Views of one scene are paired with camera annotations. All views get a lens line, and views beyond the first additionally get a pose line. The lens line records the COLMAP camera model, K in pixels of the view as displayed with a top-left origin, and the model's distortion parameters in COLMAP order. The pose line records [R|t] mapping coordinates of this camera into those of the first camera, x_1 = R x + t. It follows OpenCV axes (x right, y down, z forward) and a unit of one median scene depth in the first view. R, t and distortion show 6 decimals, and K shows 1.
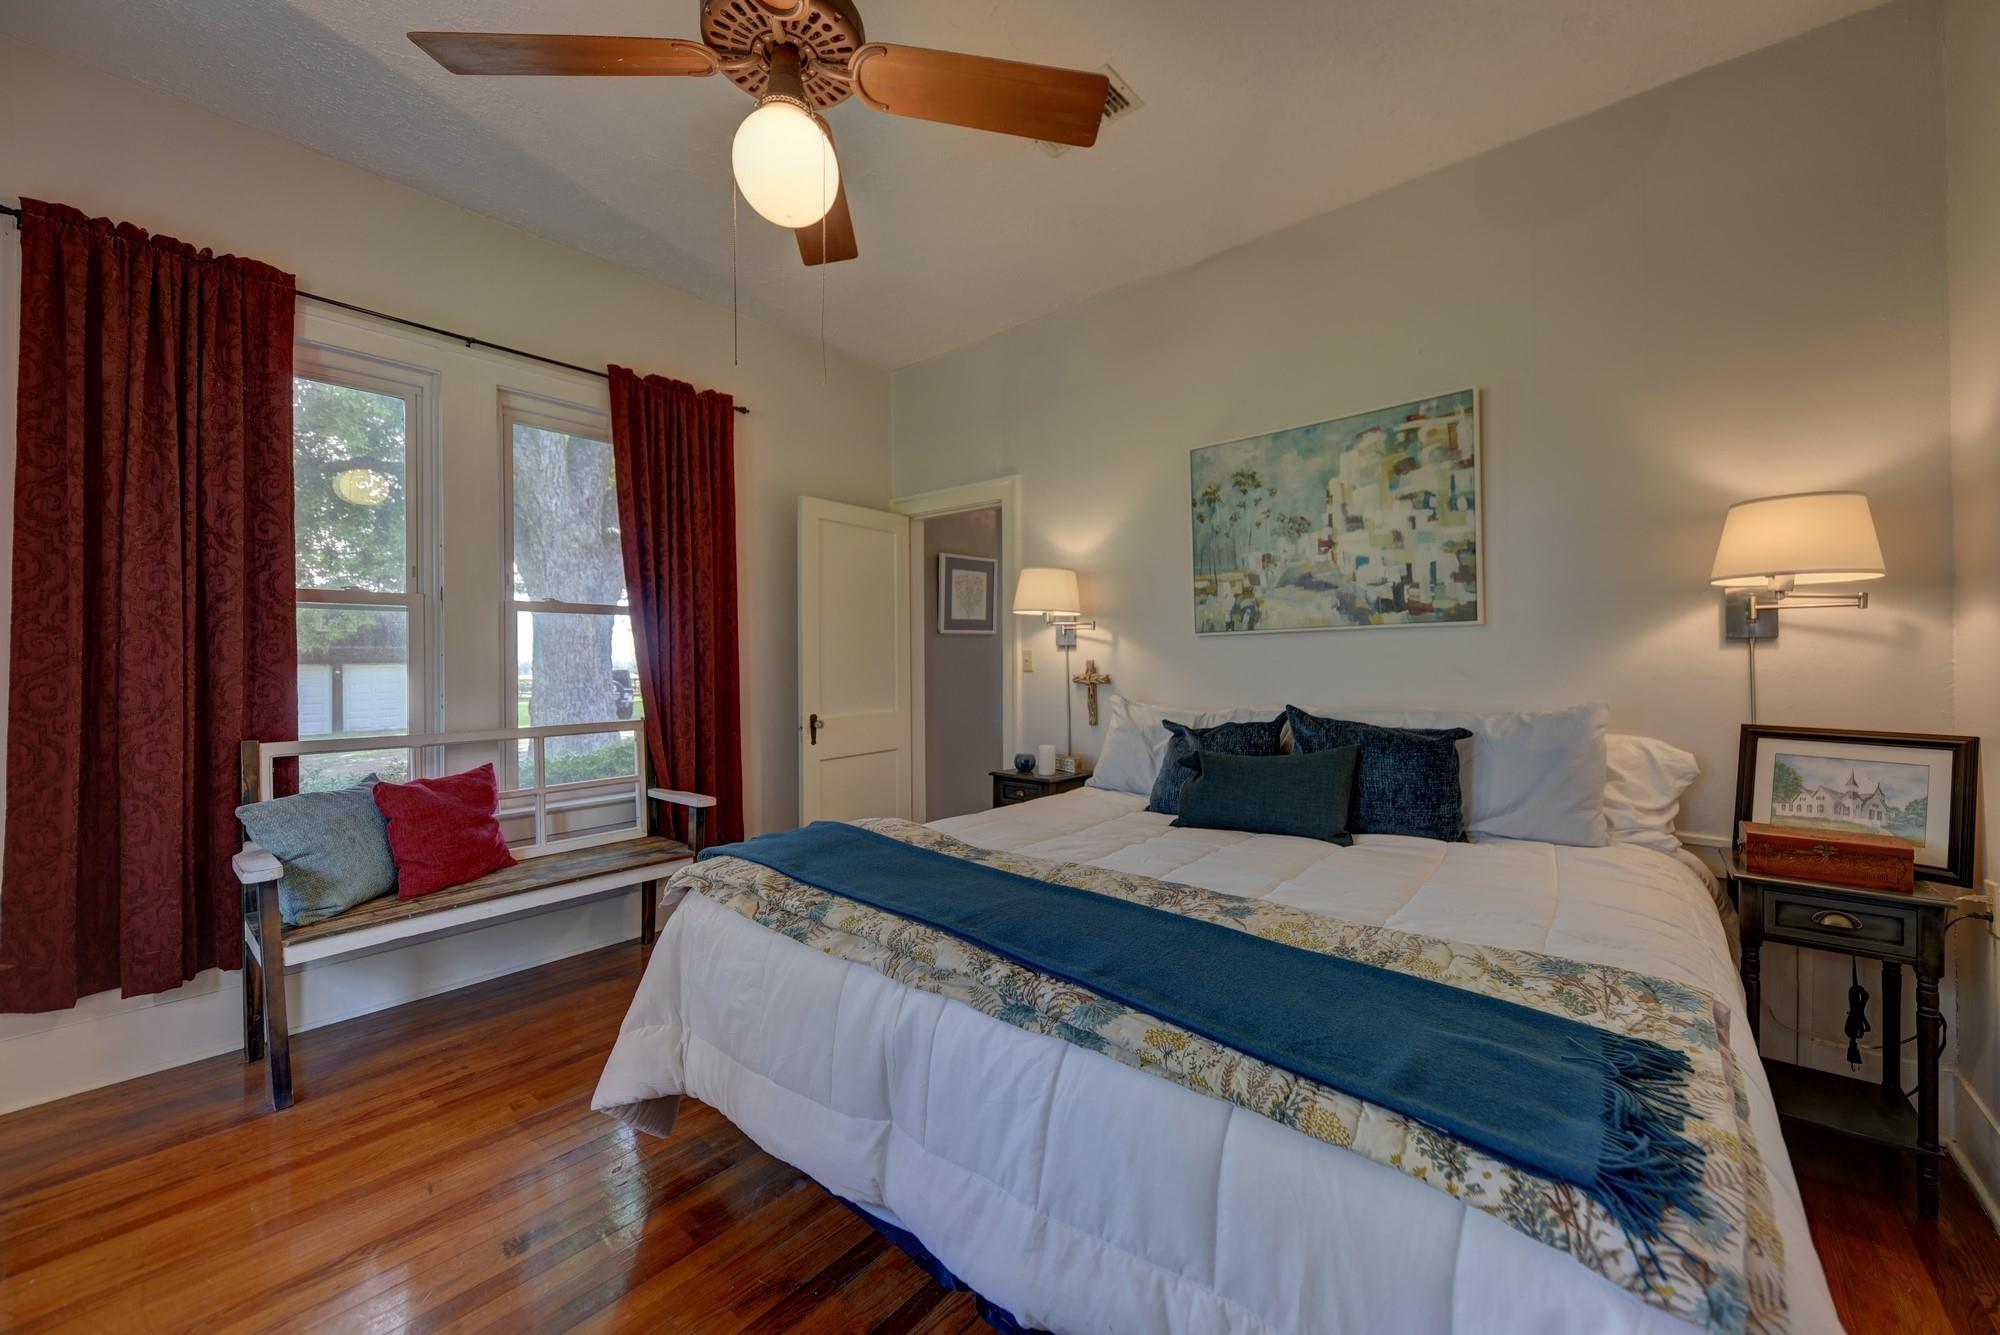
lens RADIAL K [[698.2, 0, 1005.5], [0, 698.2, 654.4], [0, 0, 1]] dist [0.001592, 0.000132]
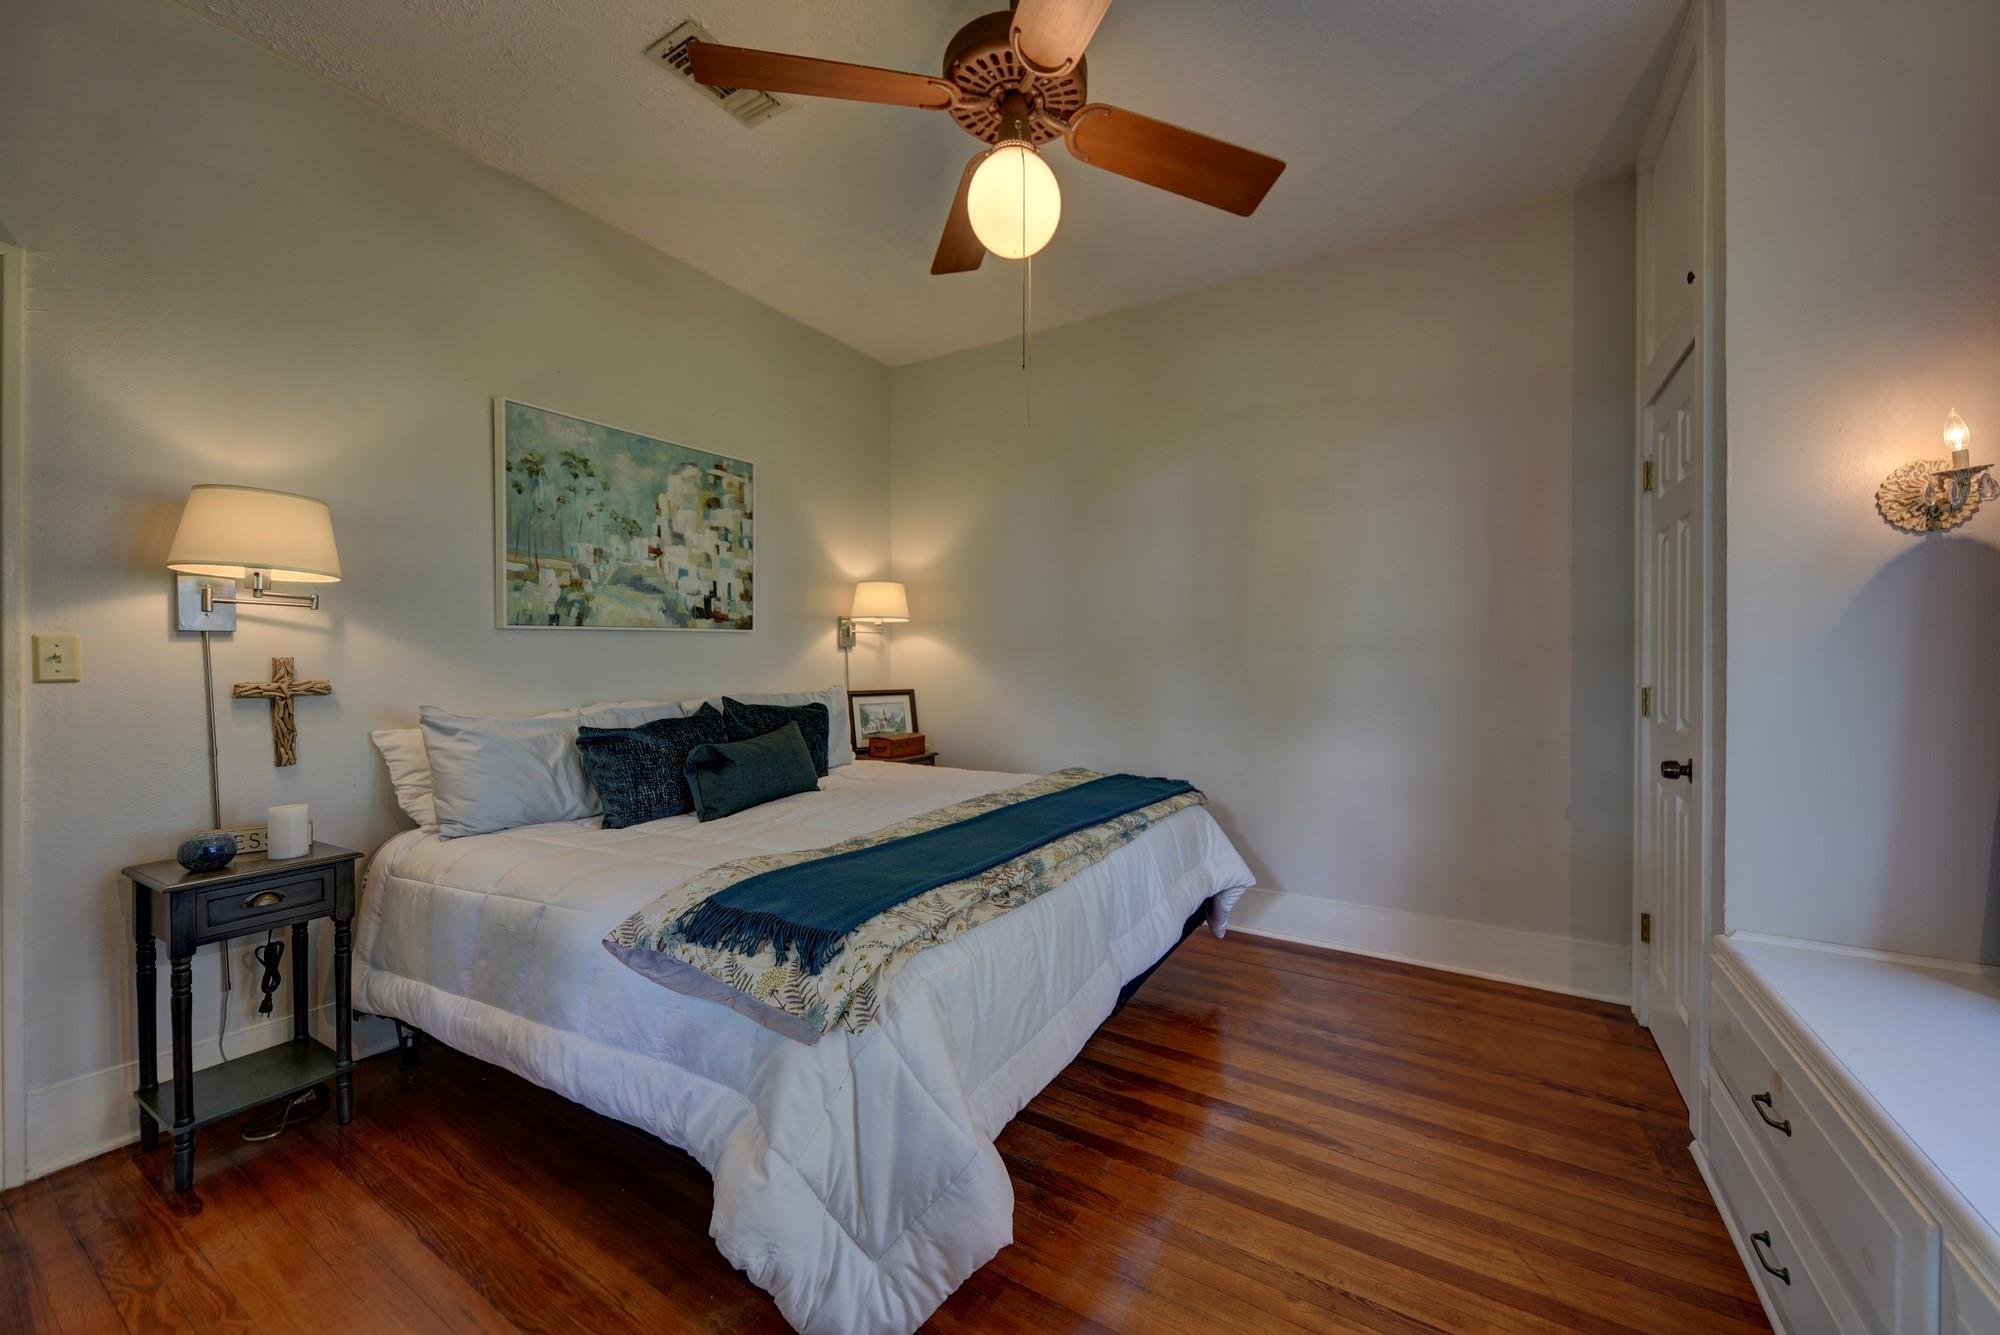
lens RADIAL K [[755.0, 0, 1004.3], [0, 755.0, 646.6], [0, 0, 1]] dist [0.001192, 0.000056]
pose [[-0.136444, 0.012285, 0.990572, -0.789927], [-0.011761, 0.999833, -0.014020, 0.000814], [-0.990578, -0.013563, -0.136277, 0.622711]]
